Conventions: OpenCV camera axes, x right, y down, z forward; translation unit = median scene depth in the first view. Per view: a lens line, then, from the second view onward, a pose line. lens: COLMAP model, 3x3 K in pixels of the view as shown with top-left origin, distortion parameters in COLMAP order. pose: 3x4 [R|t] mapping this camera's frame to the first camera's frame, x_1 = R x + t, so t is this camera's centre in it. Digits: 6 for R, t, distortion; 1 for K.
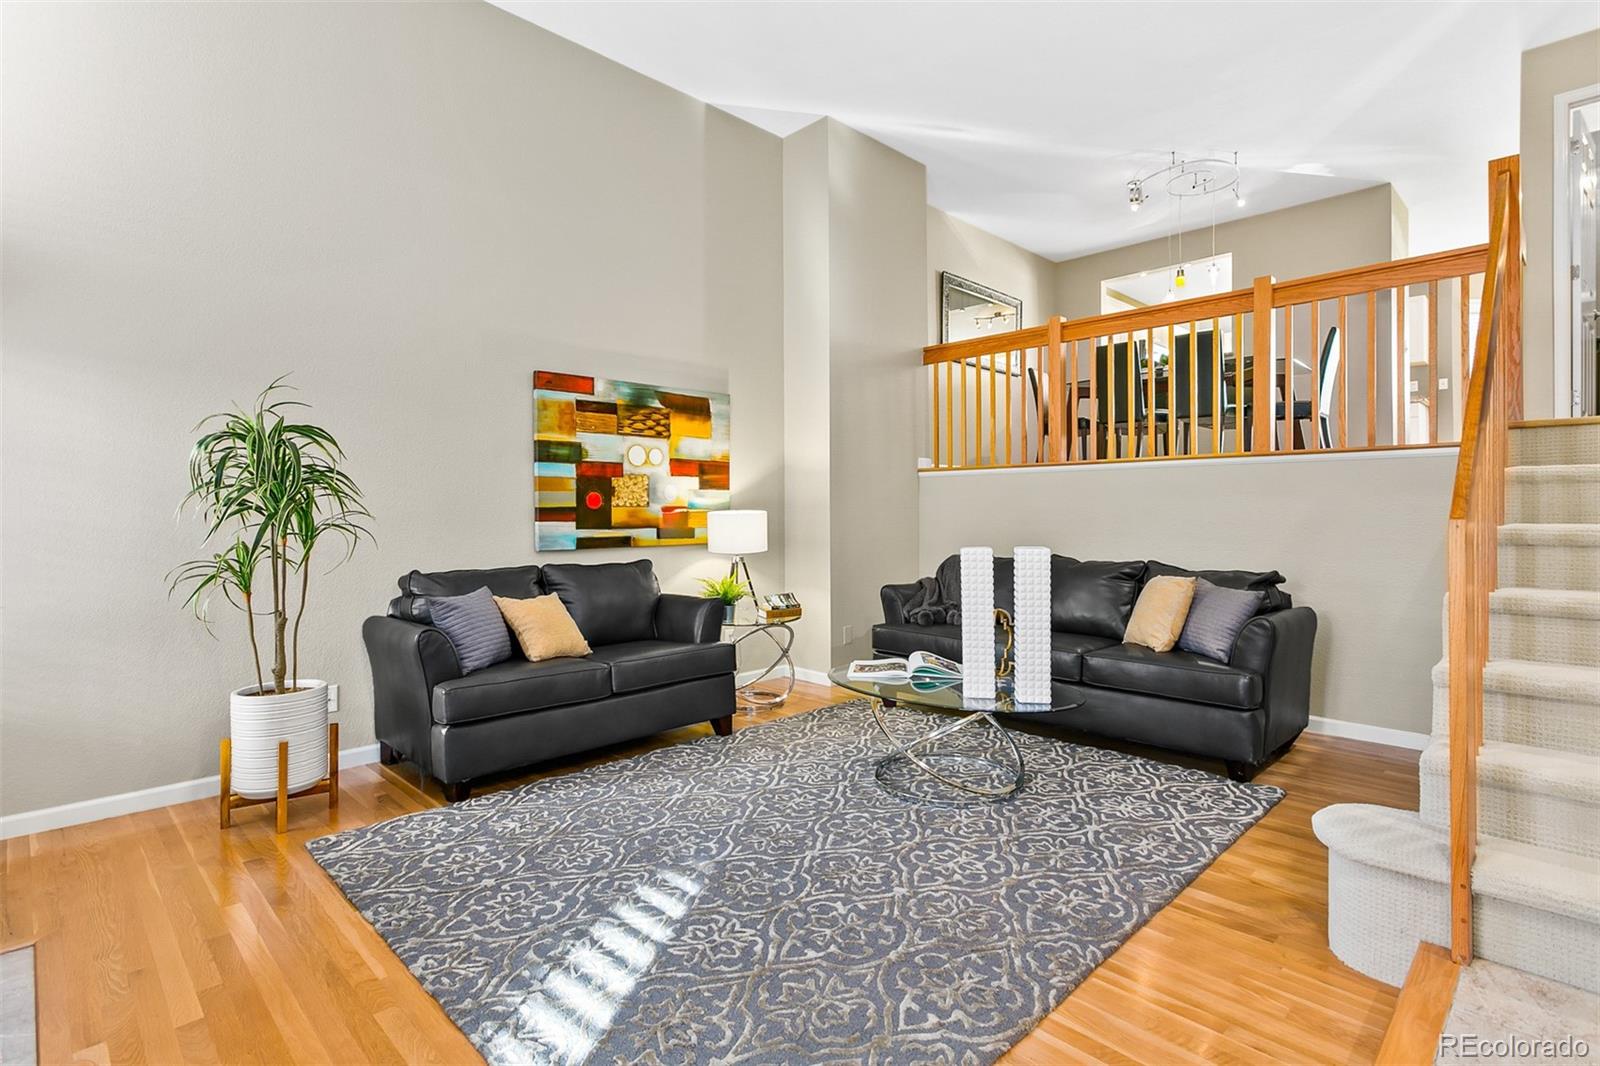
lens RADIAL K [[774.4, 0, 803.9], [0, 774.4, 518.0], [0, 0, 1]] dist [0.001949, 0.002224]
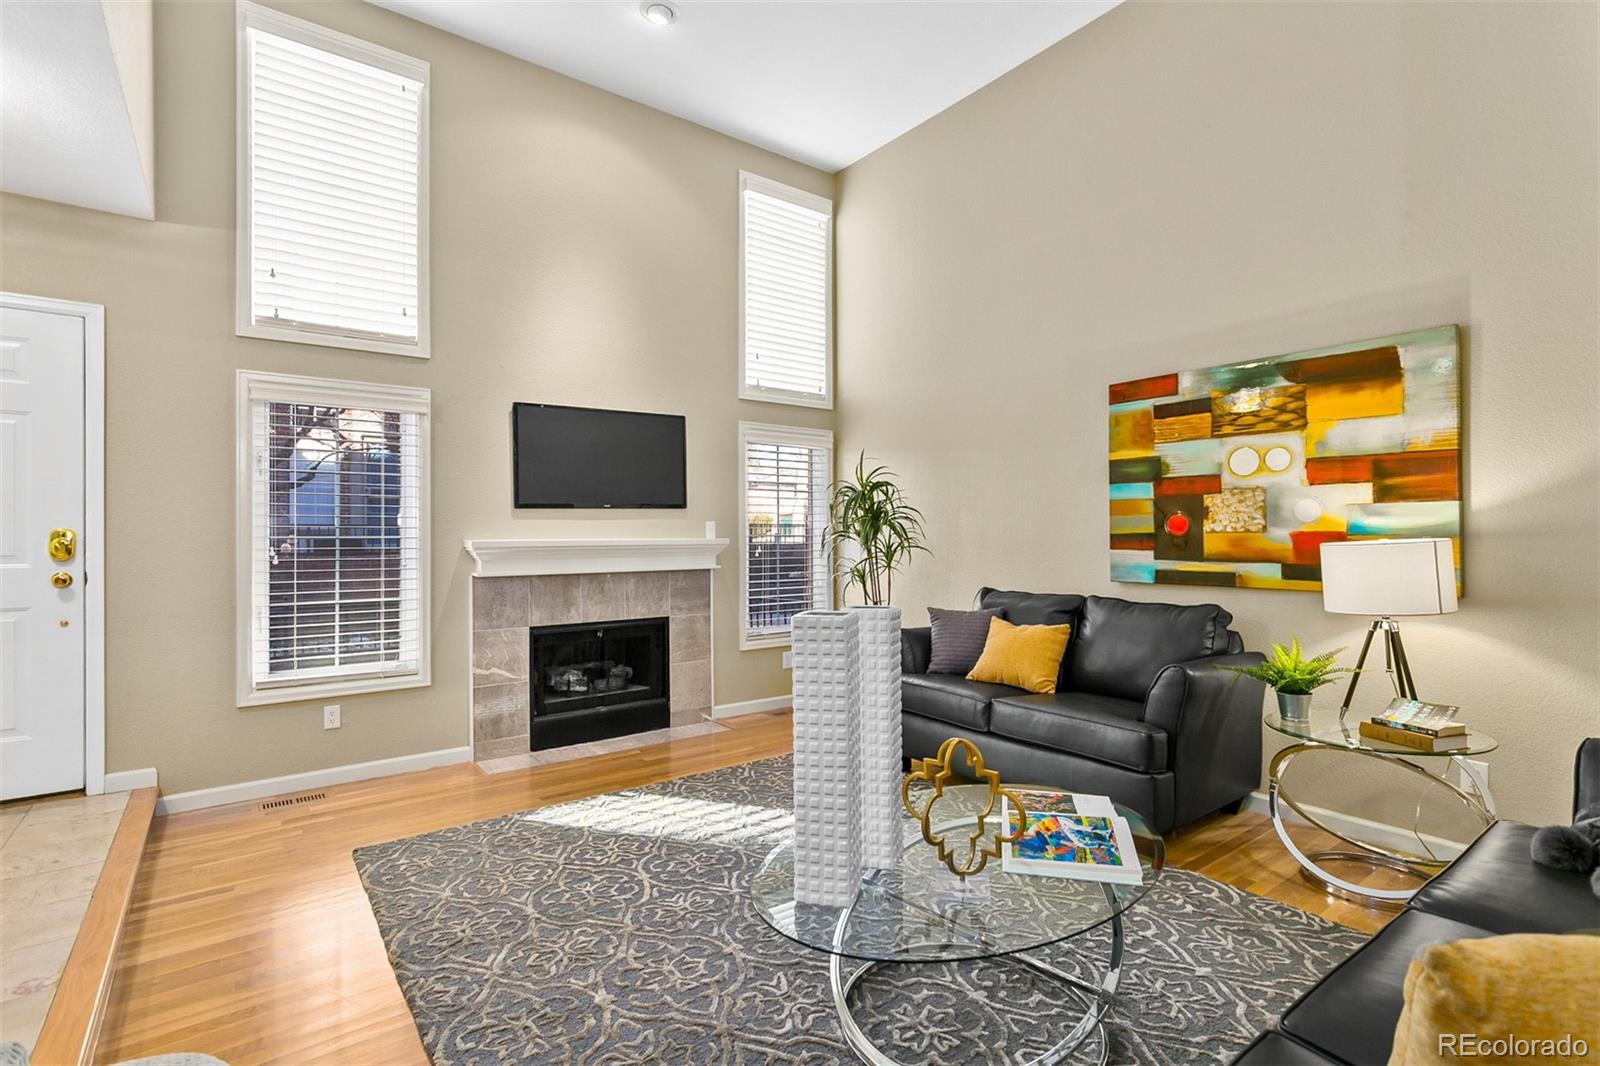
lens RADIAL K [[774.4, 0, 810.9], [0, 774.4, 531.0], [0, 0, 1]] dist [0.001949, 0.002224]
pose [[-0.123107, -0.001653, -0.992392, 0.576791], [-0.004751, 0.999988, -0.001077, -0.013811], [0.992382, 0.004583, -0.123113, 0.720504]]
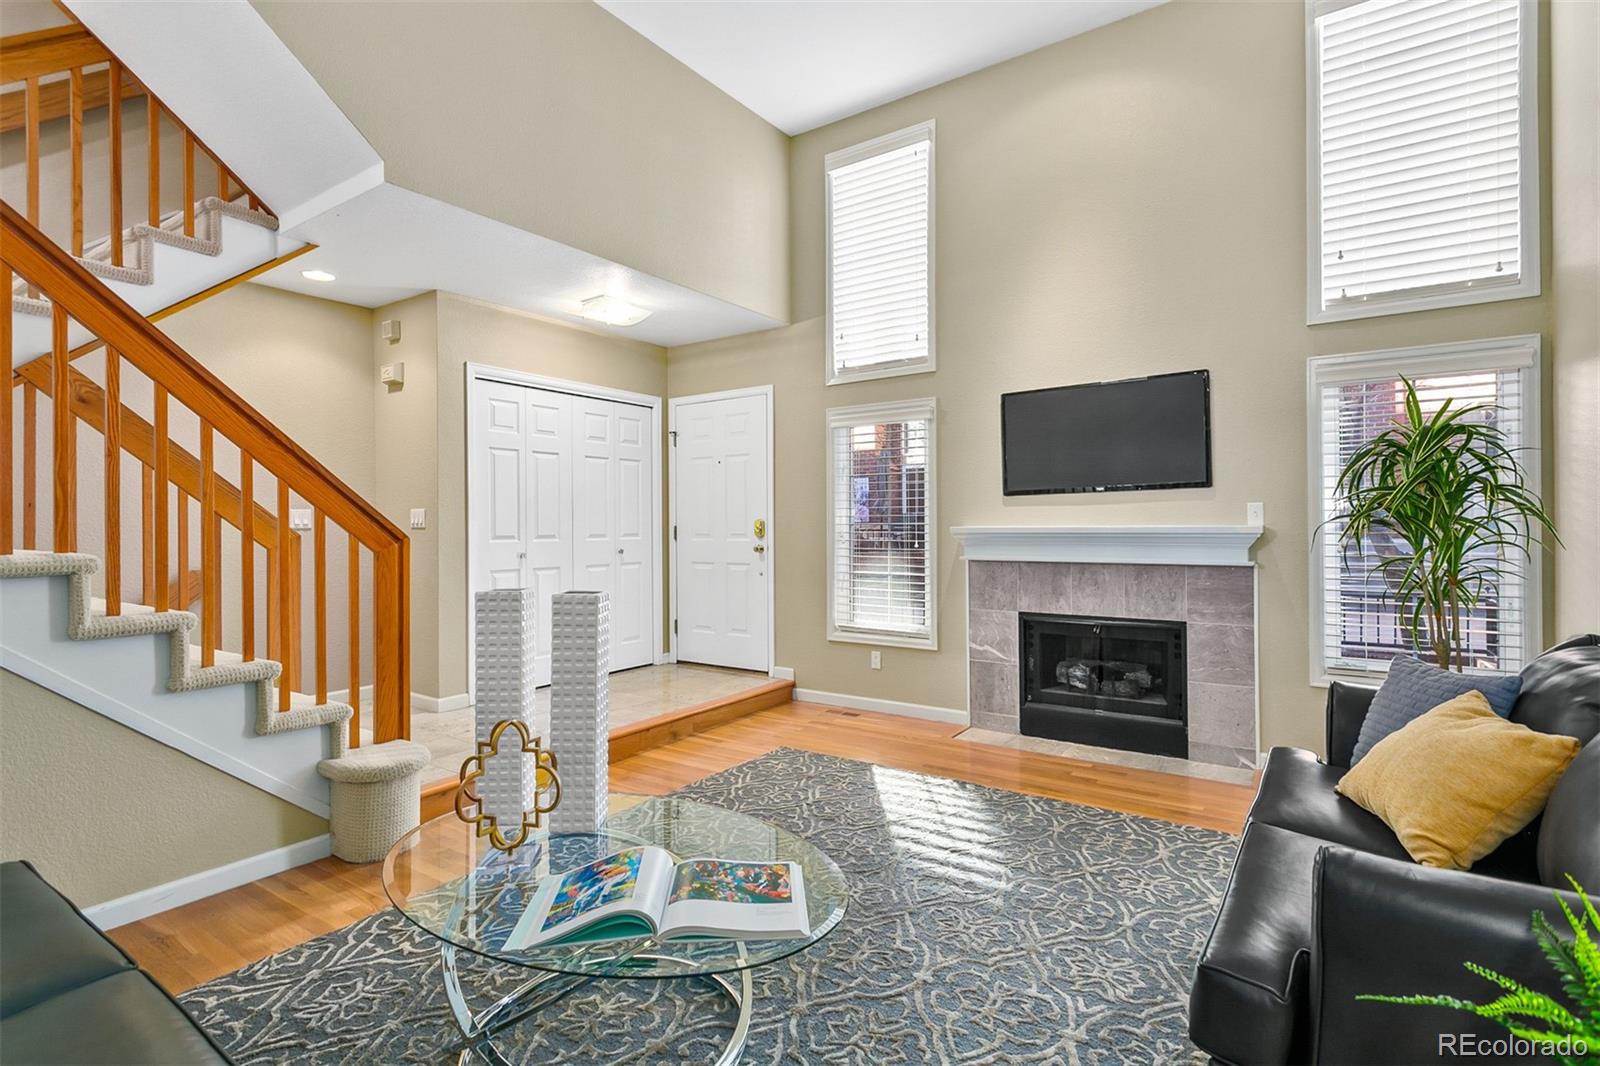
lens RADIAL K [[774.4, 0, 798.8], [0, 774.4, 518.2], [0, 0, 1]] dist [0.001949, 0.002224]
pose [[-0.983276, 0.008998, -0.181897, 0.115868], [0.008583, 0.999958, 0.003072, -0.017817], [0.181917, 0.001459, -0.983313, 1.170798]]
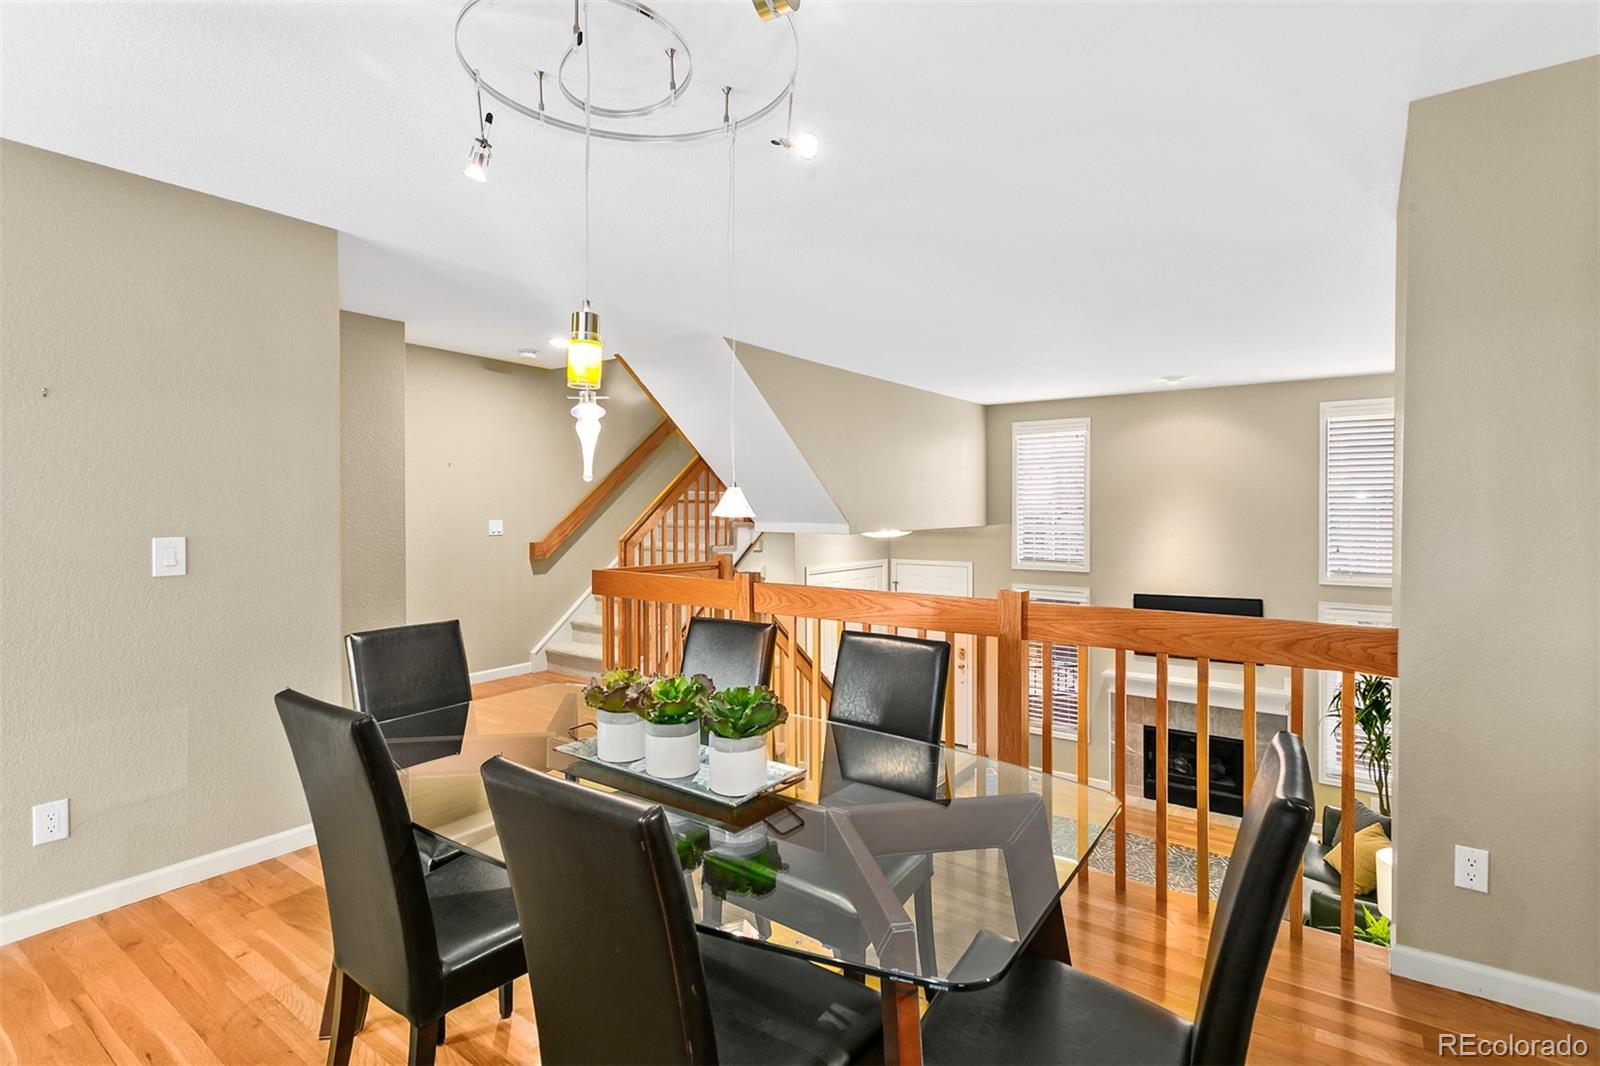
lens RADIAL K [[774.4, 0, 796.9], [0, 774.4, 510.8], [0, 0, 1]] dist [0.001949, 0.002224]
pose [[-0.987468, 0.005701, -0.157715, 0.651828], [0.003790, 0.999916, 0.012419, -0.373276], [0.157773, 0.011666, -0.987407, 1.763566]]
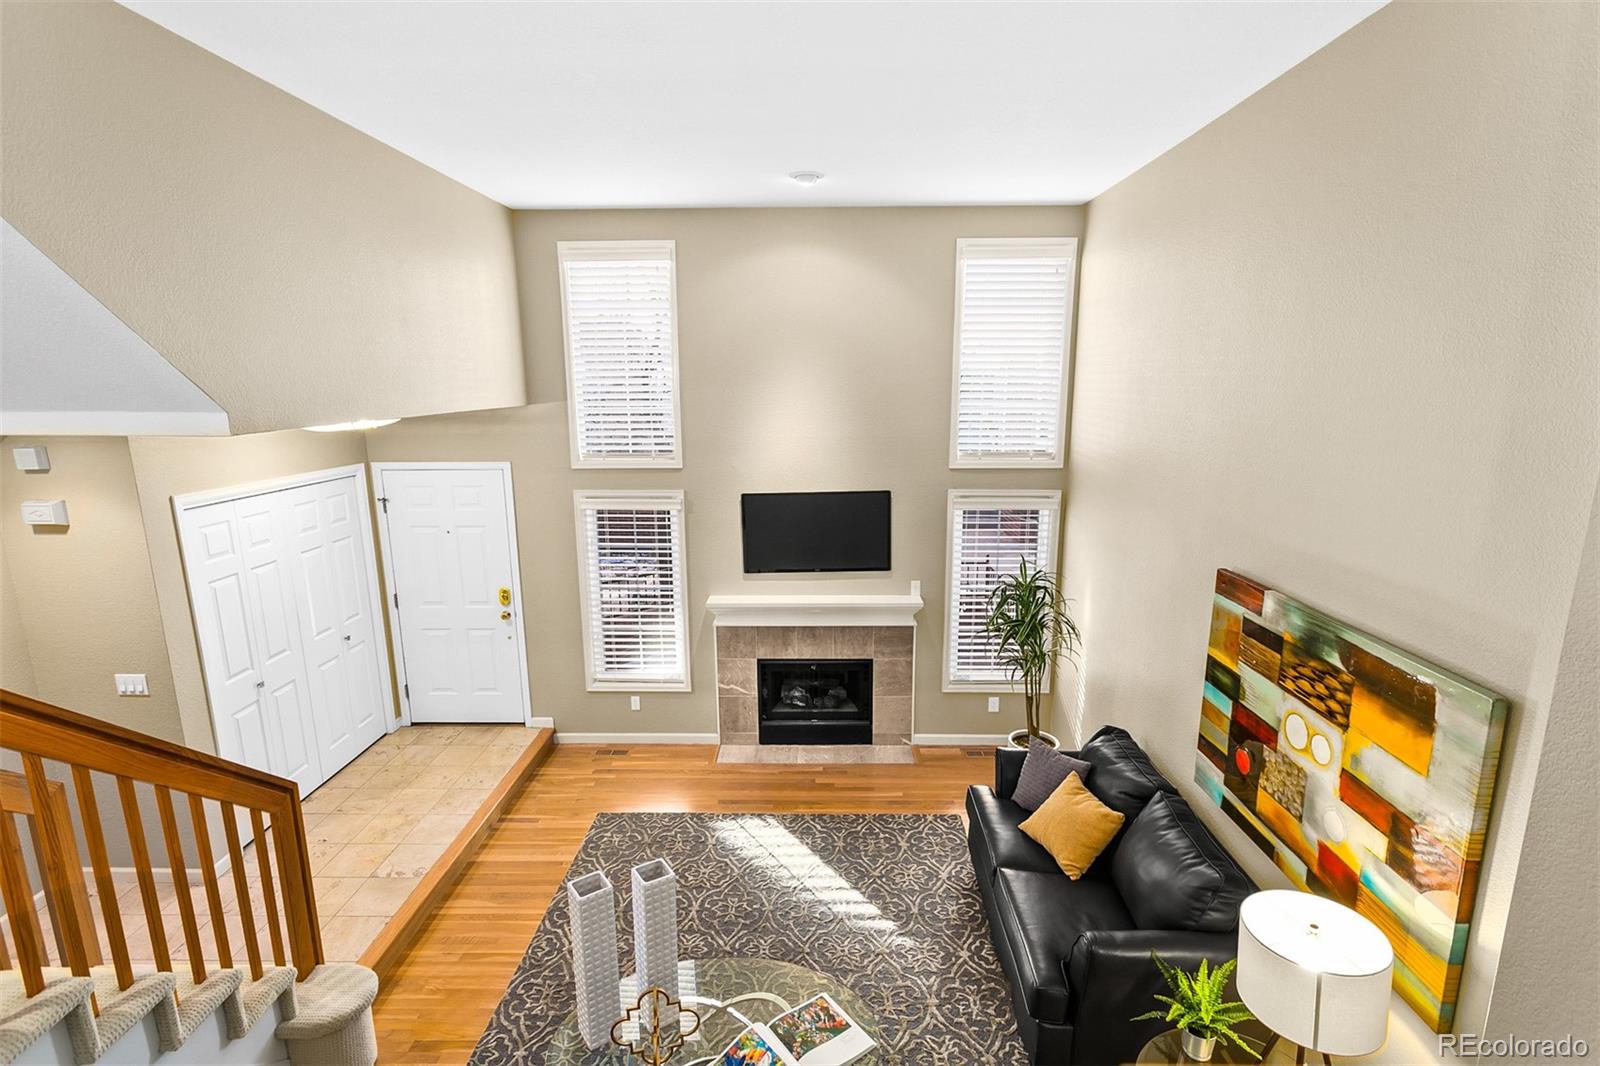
lens RADIAL K [[774.4, 0, 801.4], [0, 774.4, 535.0], [0, 0, 1]] dist [0.001949, 0.002224]
pose [[-0.719773, 0.152403, -0.677274, 0.454614], [0.004791, 0.976672, 0.214683, -0.372438], [0.694193, 0.151279, -0.703712, 1.184230]]
